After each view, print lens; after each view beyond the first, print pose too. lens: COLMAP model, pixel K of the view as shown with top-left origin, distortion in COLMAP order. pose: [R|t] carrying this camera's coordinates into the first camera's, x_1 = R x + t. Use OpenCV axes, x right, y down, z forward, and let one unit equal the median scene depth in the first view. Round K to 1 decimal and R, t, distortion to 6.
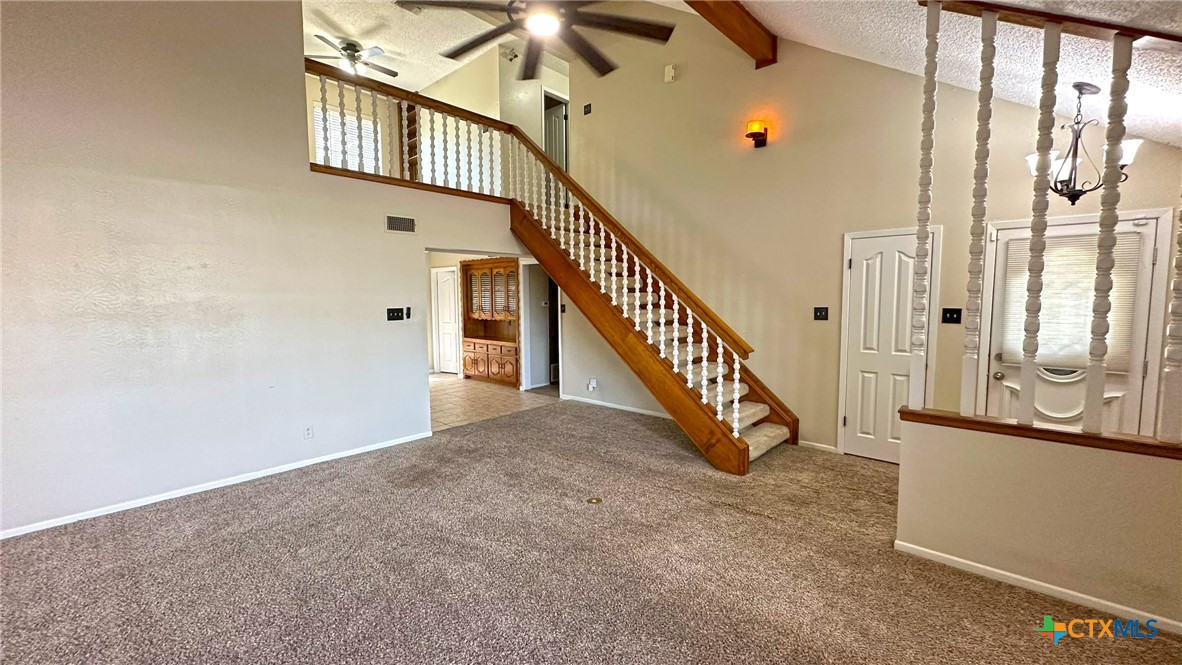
lens RADIAL K [[470.6, 0, 588.1], [0, 470.6, 331.4], [0, 0, 1]] dist [-0.001449, 0.001274]
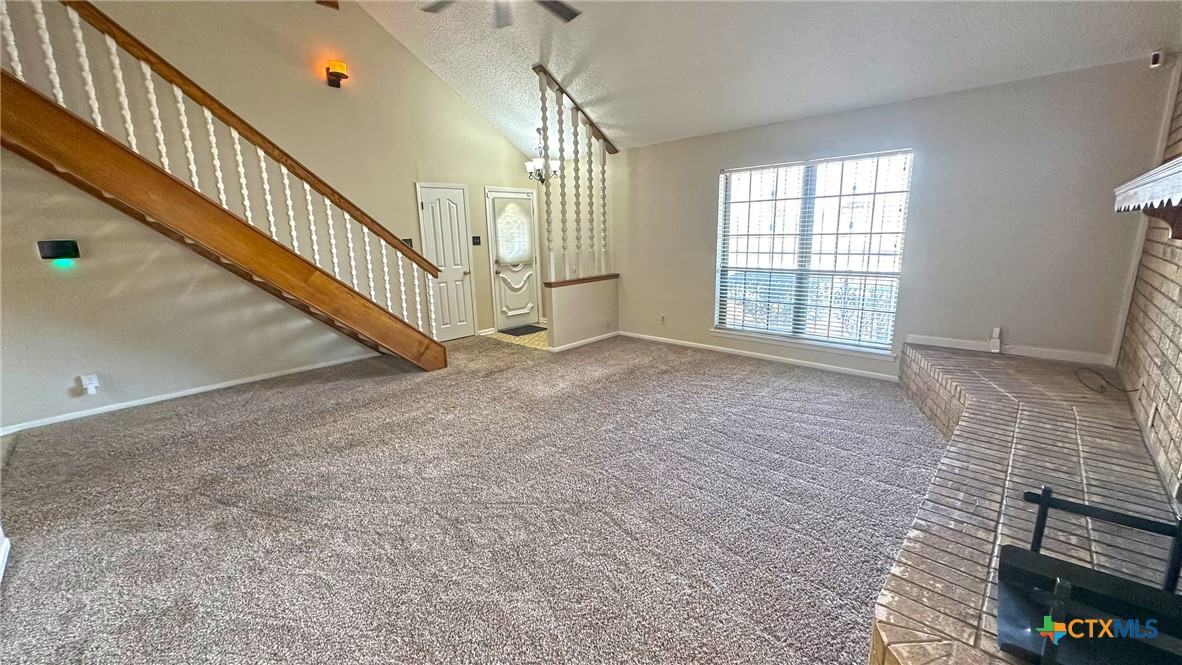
lens RADIAL K [[470.6, 0, 588.9], [0, 470.6, 333.1], [0, 0, 1]] dist [-0.001449, 0.001274]
pose [[0.023887, -0.207931, 0.977852, -0.865862], [0.107193, 0.973025, 0.204286, -0.010470], [-0.993951, 0.099939, 0.045531, 0.498868]]
